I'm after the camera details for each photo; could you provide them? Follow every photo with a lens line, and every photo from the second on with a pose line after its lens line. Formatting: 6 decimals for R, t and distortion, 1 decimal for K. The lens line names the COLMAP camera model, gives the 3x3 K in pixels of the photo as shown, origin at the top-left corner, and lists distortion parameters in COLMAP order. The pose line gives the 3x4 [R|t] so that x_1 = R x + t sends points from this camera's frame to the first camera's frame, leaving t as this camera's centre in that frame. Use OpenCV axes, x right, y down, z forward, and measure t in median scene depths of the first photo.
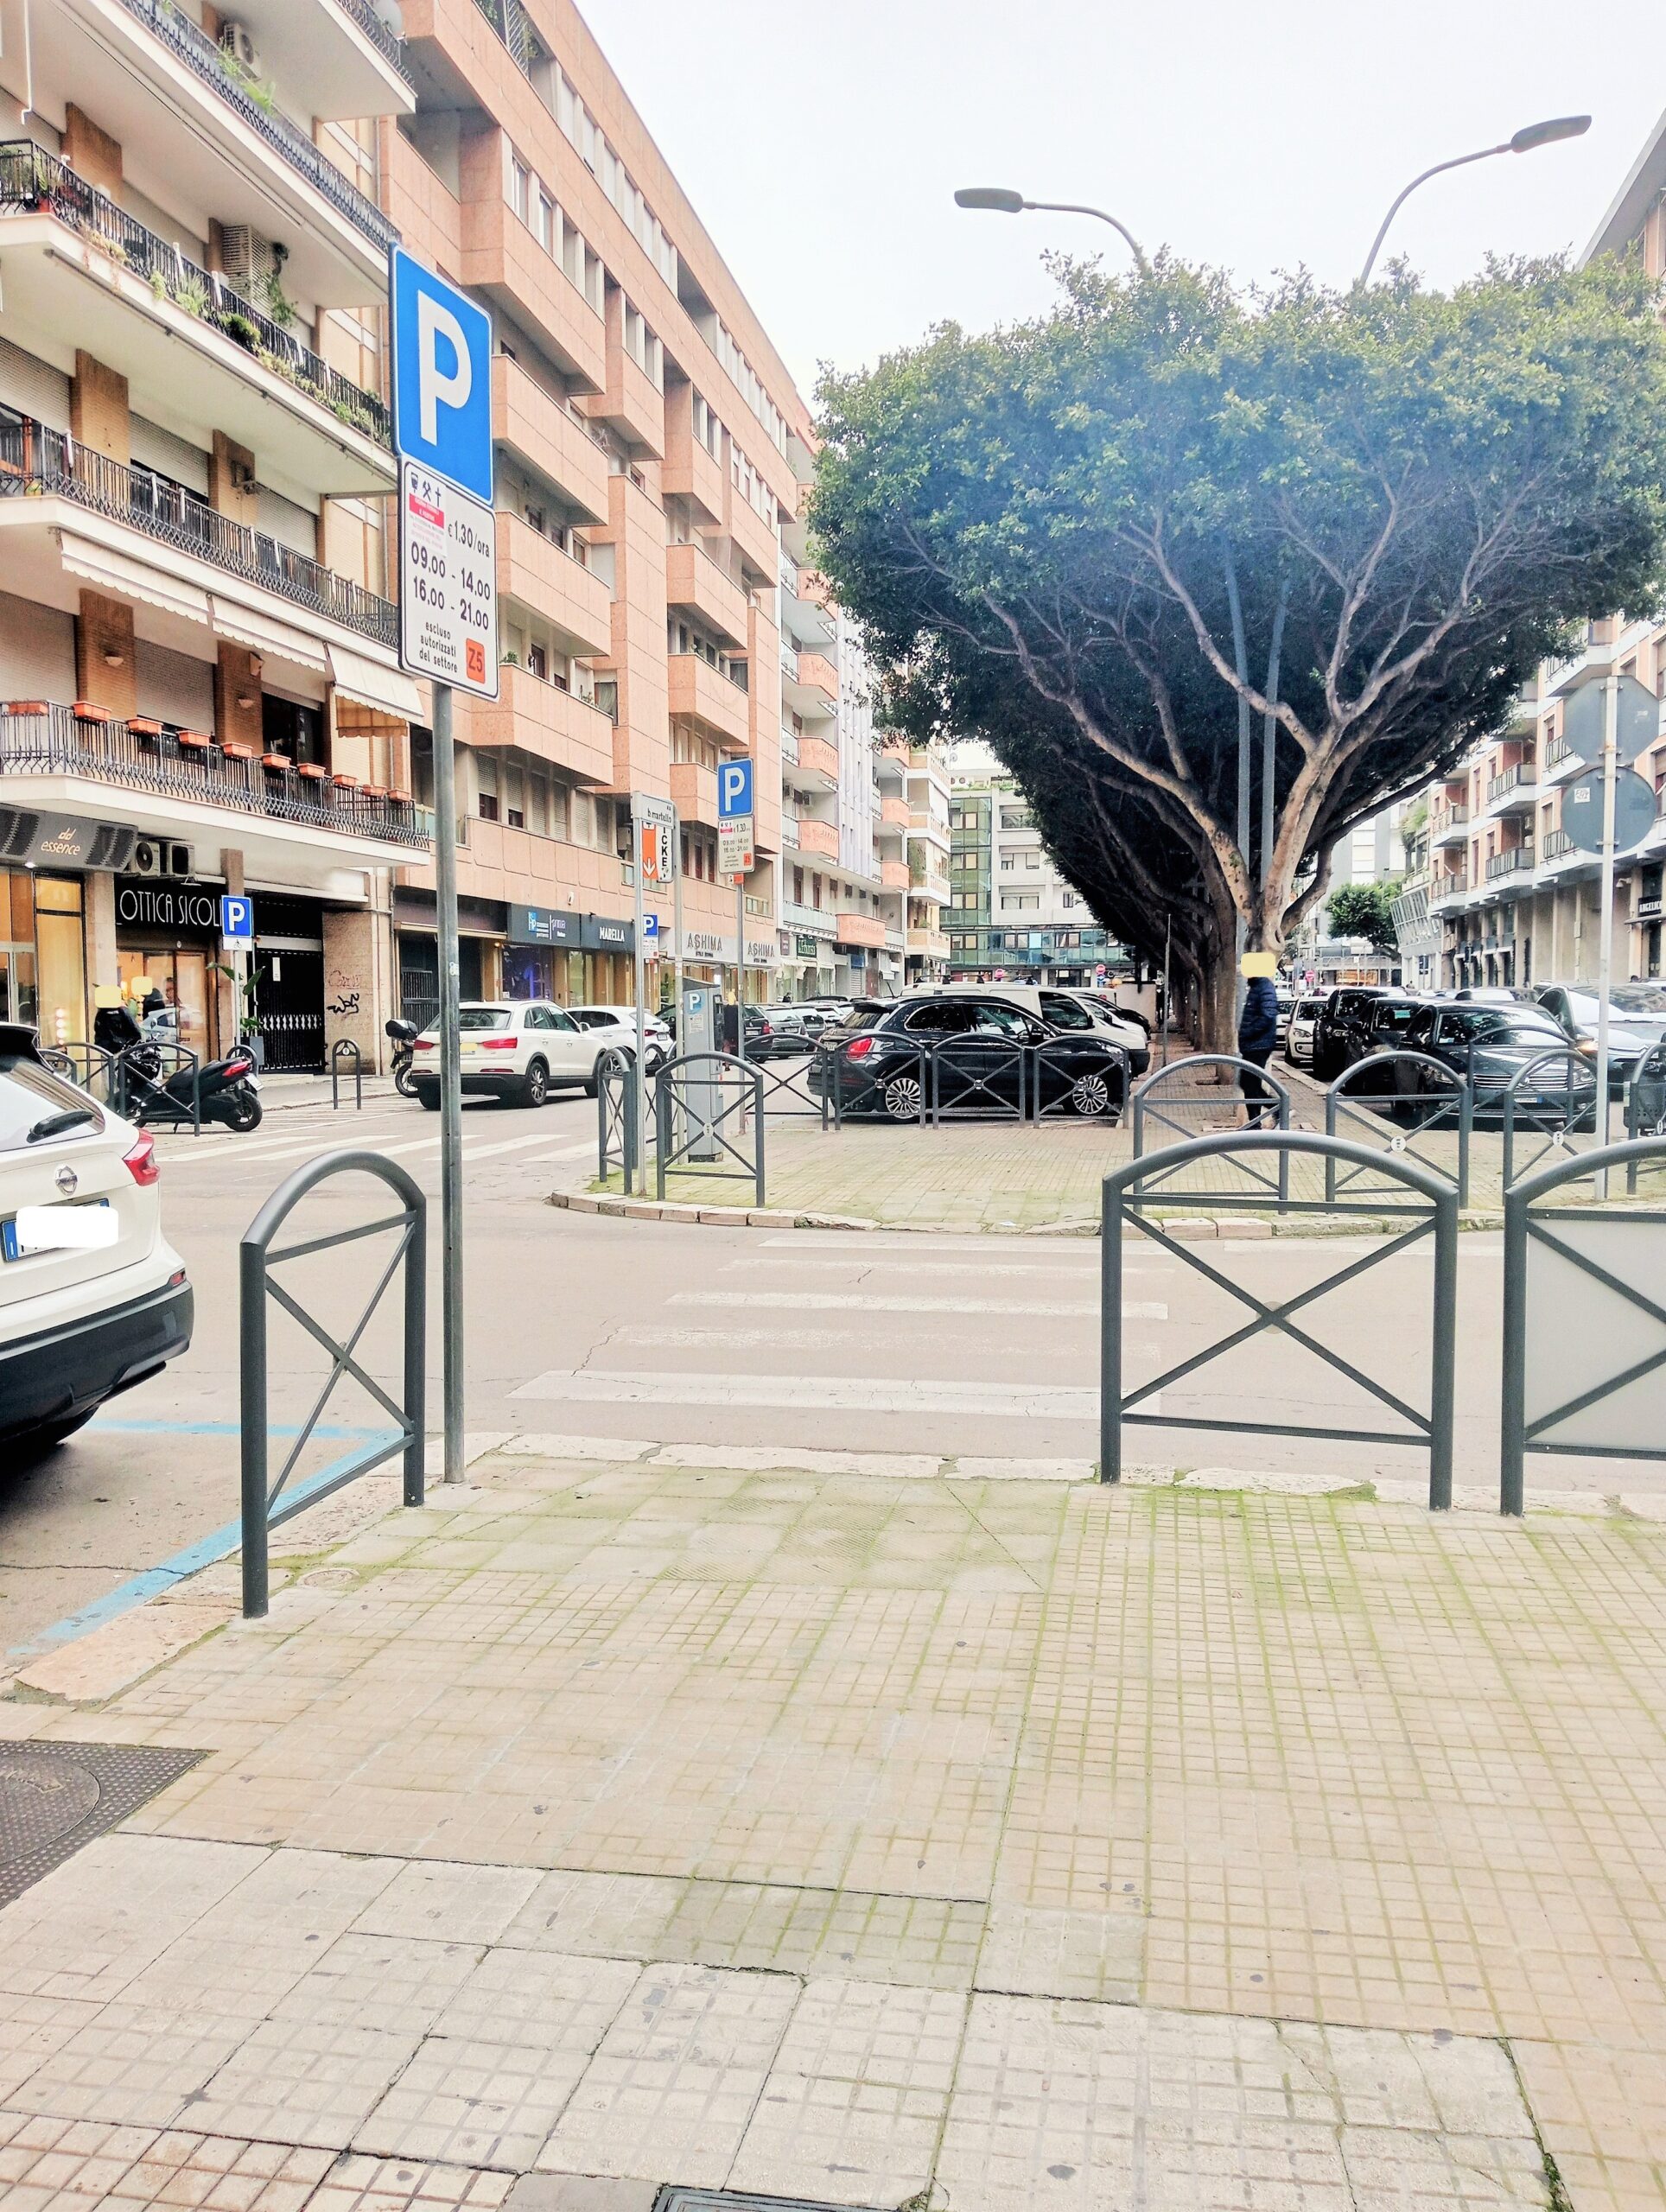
lens RADIAL K [[1821.3, 0, 792.2], [0, 1821.3, 1101.4], [0, 0, 1]] dist [-0.012279, -0.006371]
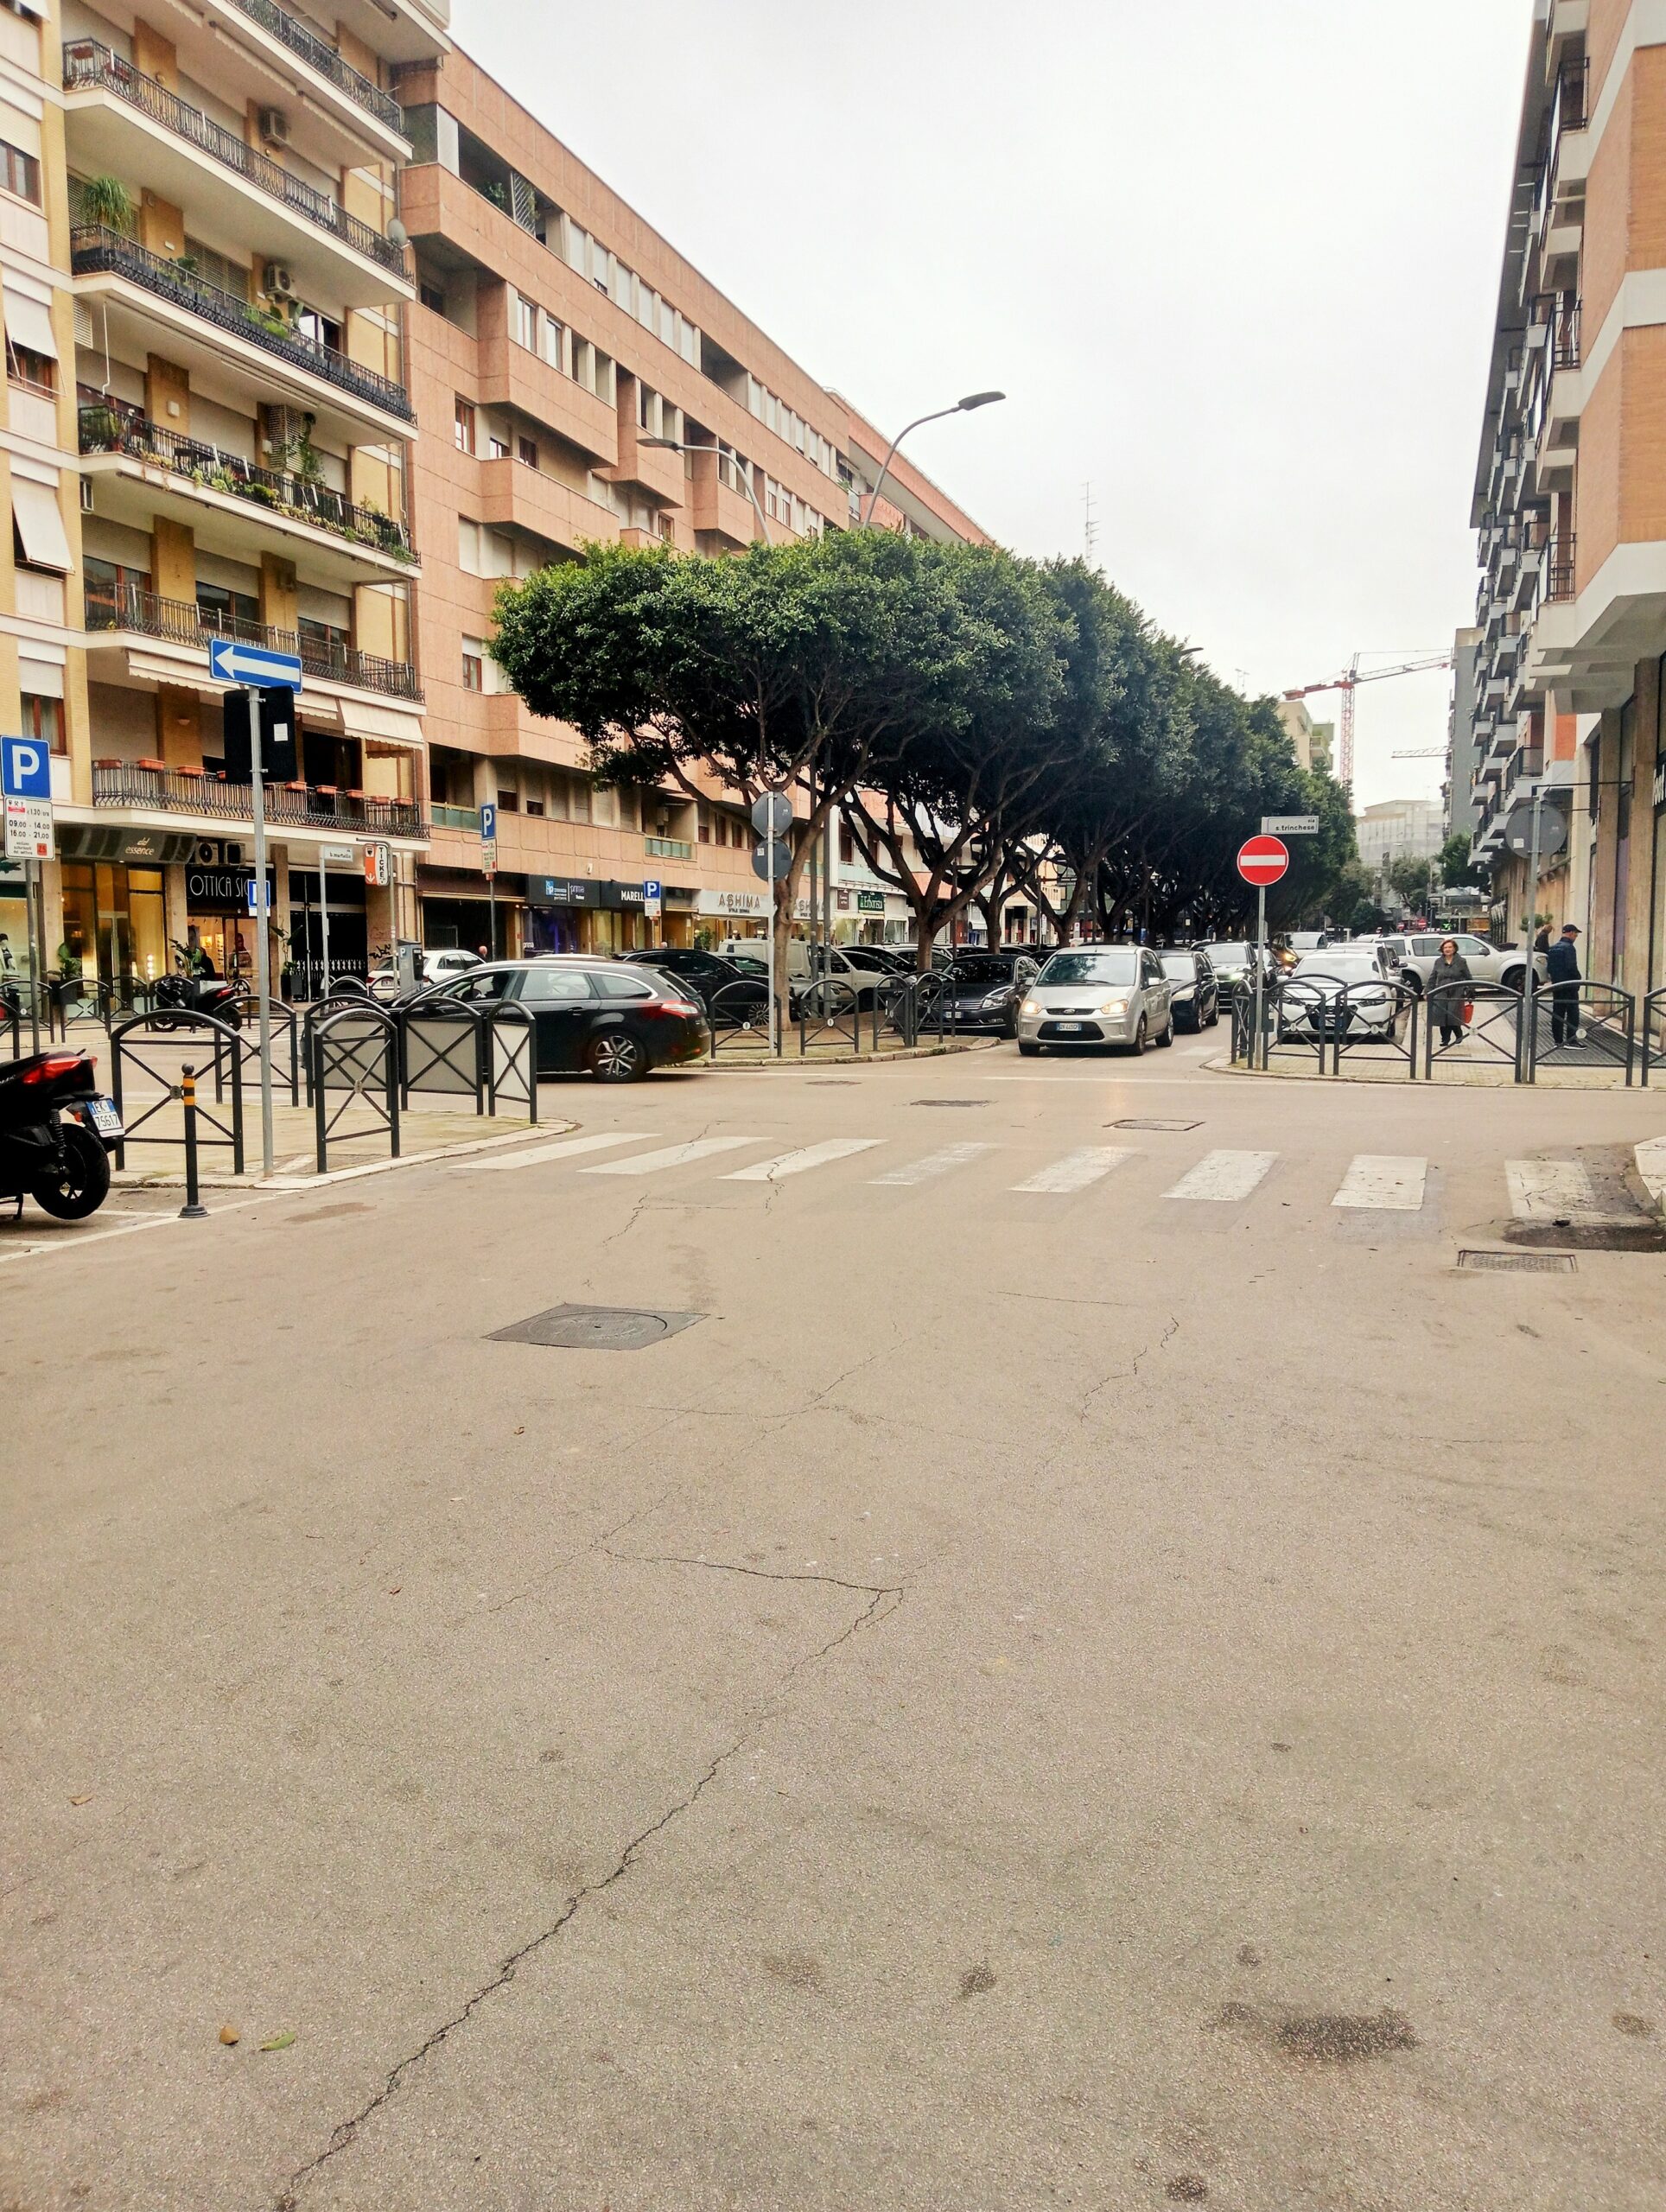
lens RADIAL K [[1802.5, 0, 751.3], [0, 1802.5, 1104.4], [0, 0, 1]] dist [0.007081, -0.003308]
pose [[0.988707, 0.015595, -0.149050, 0.180505], [-0.010828, 0.999405, 0.032737, 0.010503], [0.149472, -0.030753, 0.988288, -0.233058]]
